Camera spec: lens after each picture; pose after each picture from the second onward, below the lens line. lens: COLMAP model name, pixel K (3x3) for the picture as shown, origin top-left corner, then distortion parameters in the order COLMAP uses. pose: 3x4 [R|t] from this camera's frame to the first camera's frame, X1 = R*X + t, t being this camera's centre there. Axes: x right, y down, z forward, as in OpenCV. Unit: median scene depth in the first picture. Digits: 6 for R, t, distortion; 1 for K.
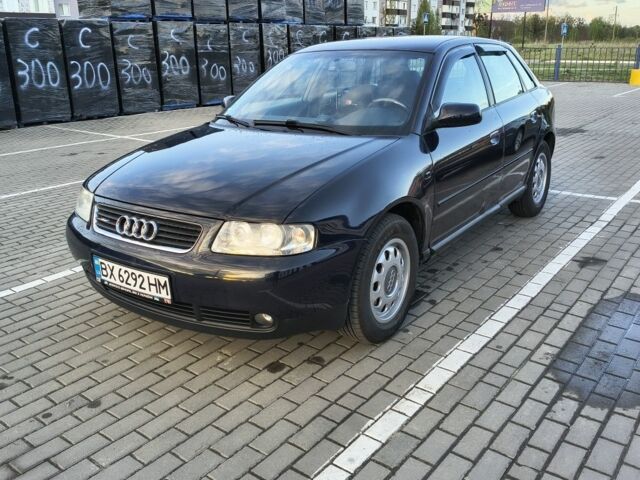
lens RADIAL K [[577.1, 0, 320.0], [0, 577.1, 240.0], [0, 0, 1]] dist [0.091500, -0.212339]
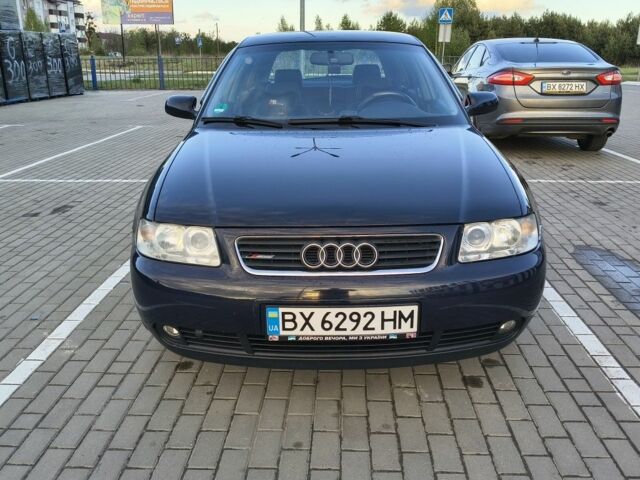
lens RADIAL K [[577.1, 0, 320.0], [0, 577.1, 240.0], [0, 0, 1]] dist [0.091500, -0.212339]
pose [[0.809674, -0.163061, 0.563772, -0.756385], [0.174747, 0.984038, 0.033649, -0.070327], [-0.560260, 0.071272, 0.825245, 0.376582]]
